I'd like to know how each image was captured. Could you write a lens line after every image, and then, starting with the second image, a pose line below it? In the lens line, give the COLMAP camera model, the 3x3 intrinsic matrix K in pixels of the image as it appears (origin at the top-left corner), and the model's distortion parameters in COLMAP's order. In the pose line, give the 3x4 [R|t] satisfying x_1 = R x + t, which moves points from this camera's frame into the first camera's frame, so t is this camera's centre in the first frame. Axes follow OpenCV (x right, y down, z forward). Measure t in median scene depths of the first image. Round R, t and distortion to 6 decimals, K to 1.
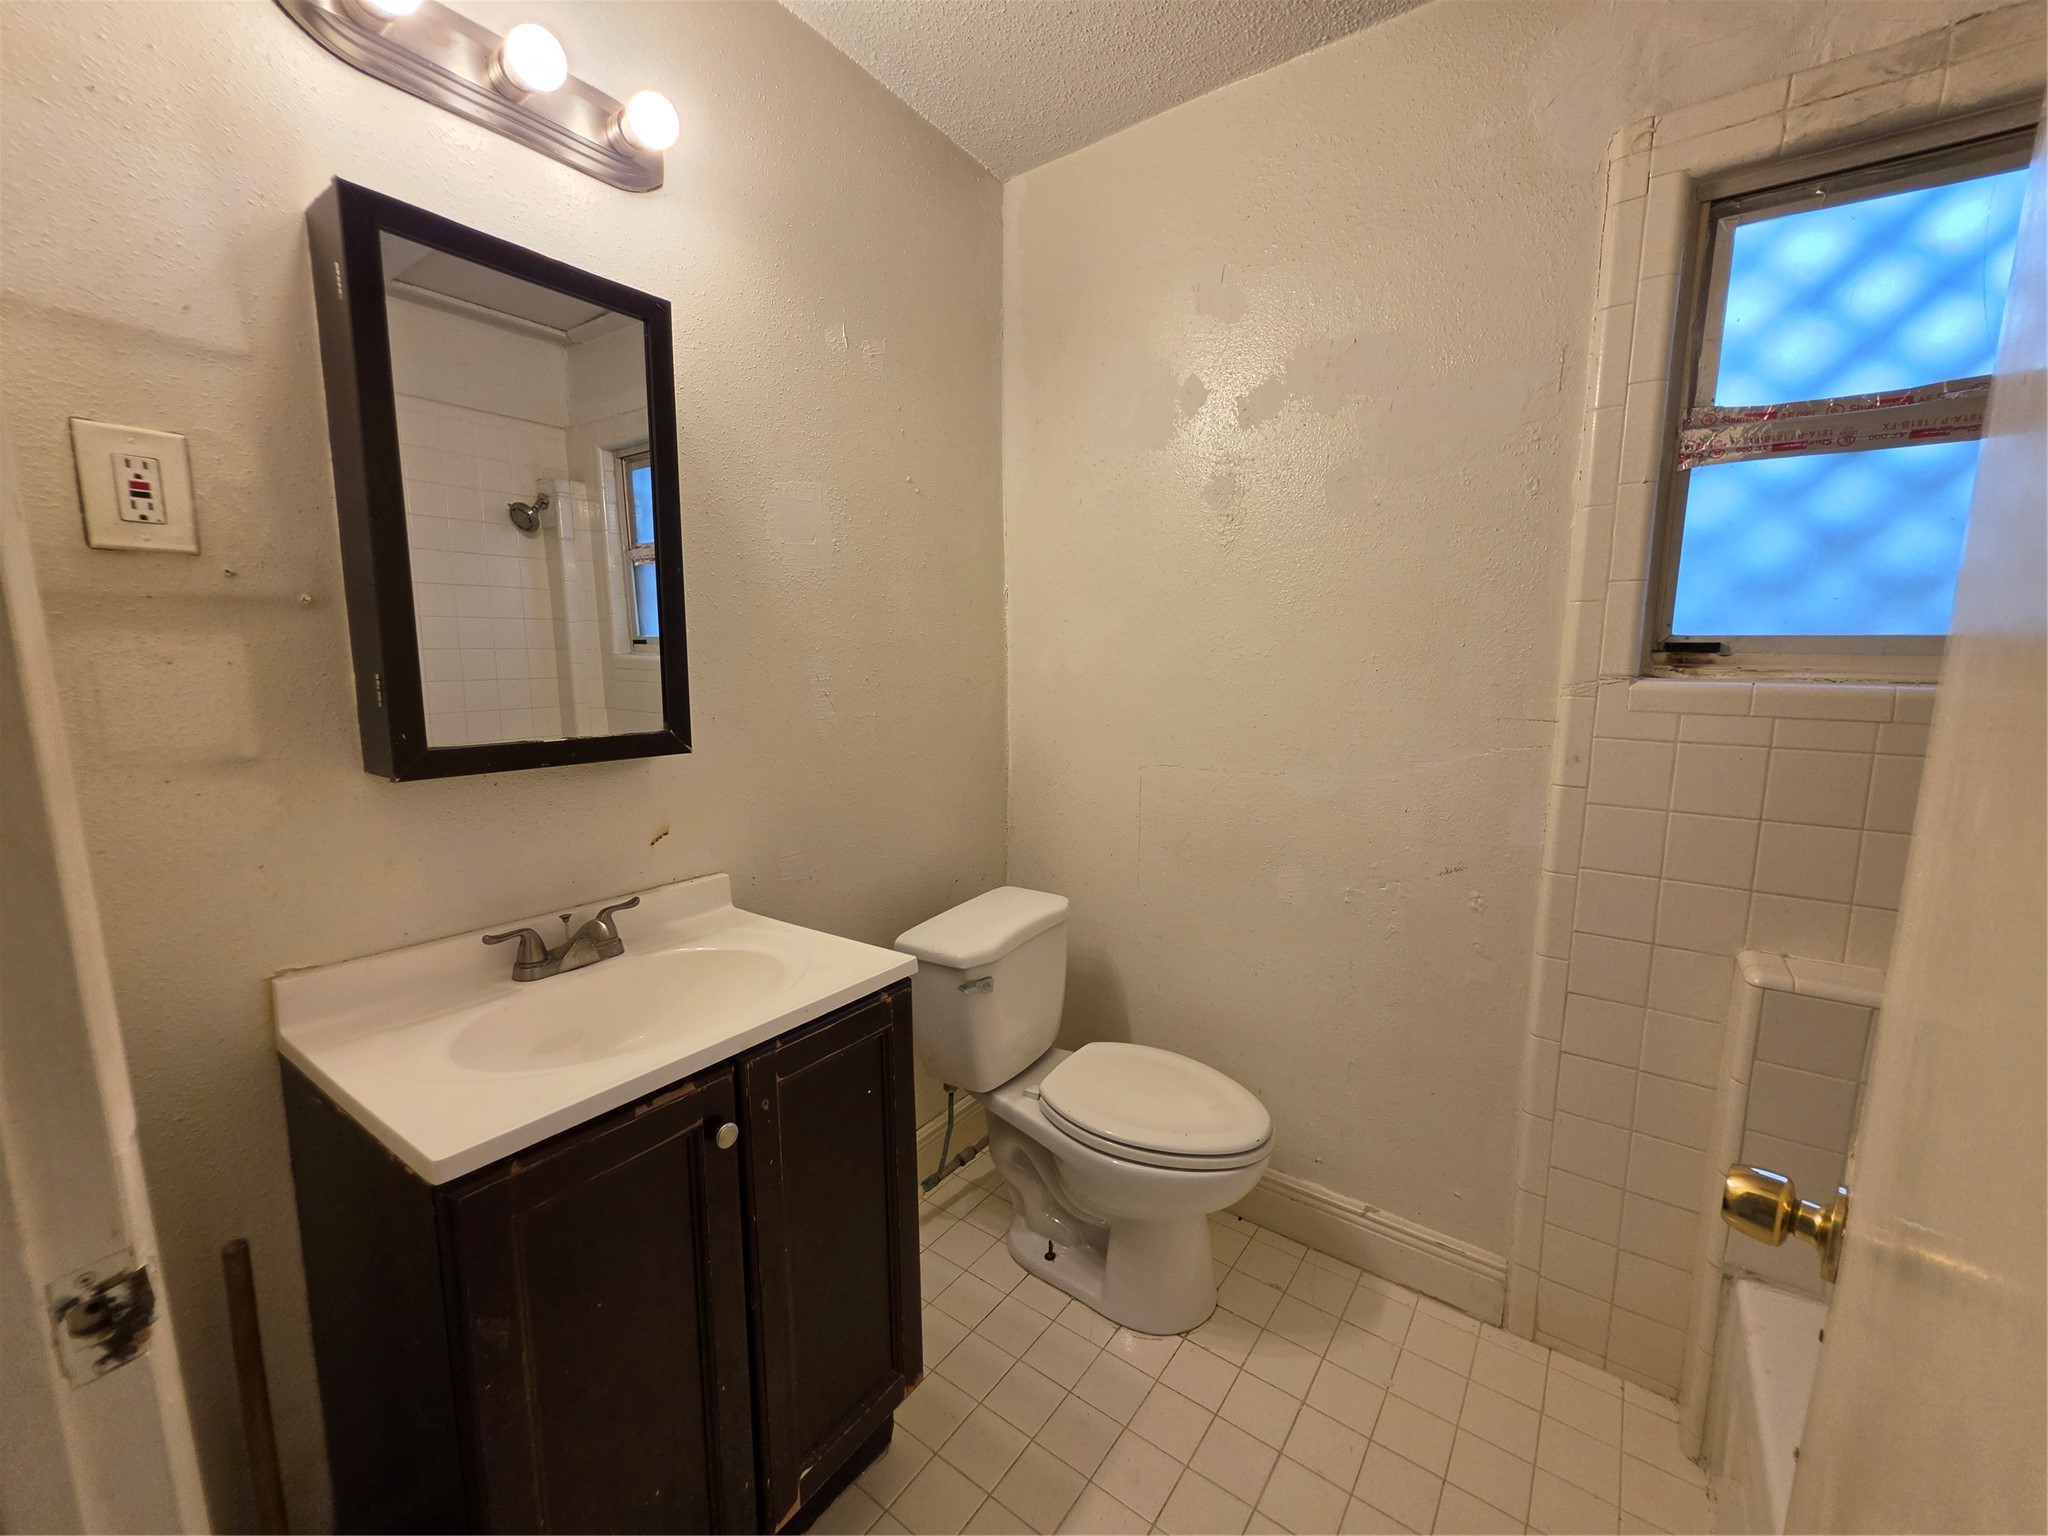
lens RADIAL K [[821.2, 0, 1028.7], [0, 821.2, 762.8], [0, 0, 1]] dist [-0.001827, 0.000111]
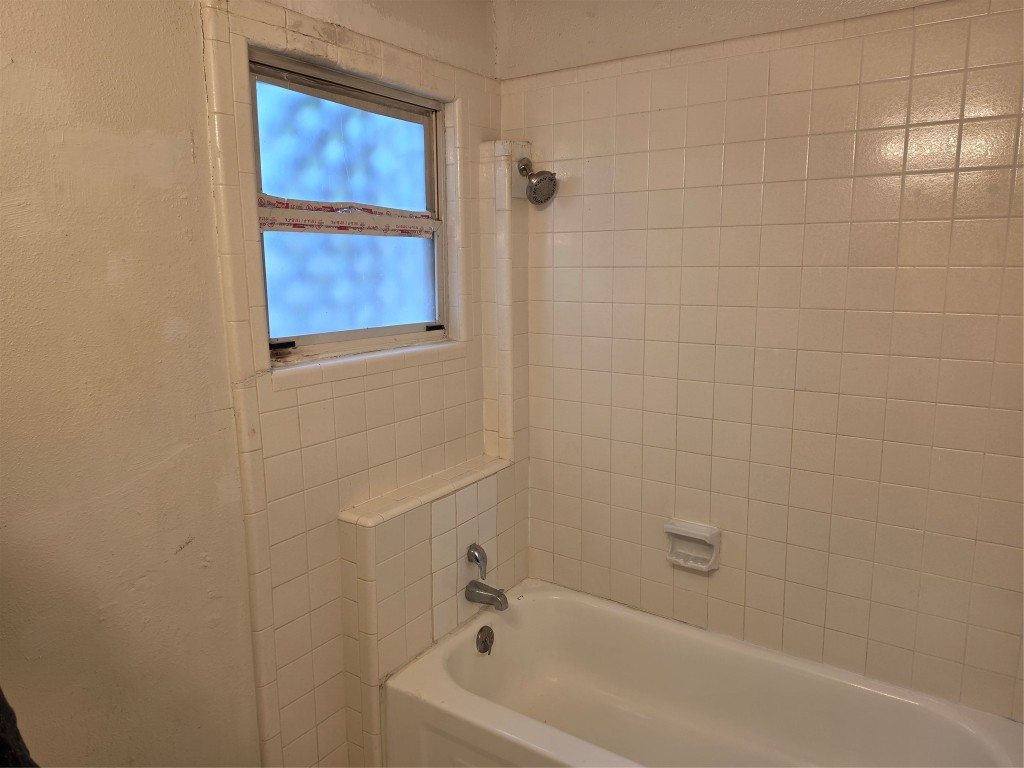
lens RADIAL K [[704.9, 0, 512.3], [0, 704.9, 383.9], [0, 0, 1]] dist [-0.023505, -0.001335]
pose [[-0.034775, -0.177648, 0.983480, -0.581205], [0.156366, 0.970988, 0.180920, -0.260201], [-0.987087, 0.160074, -0.005988, 0.622930]]
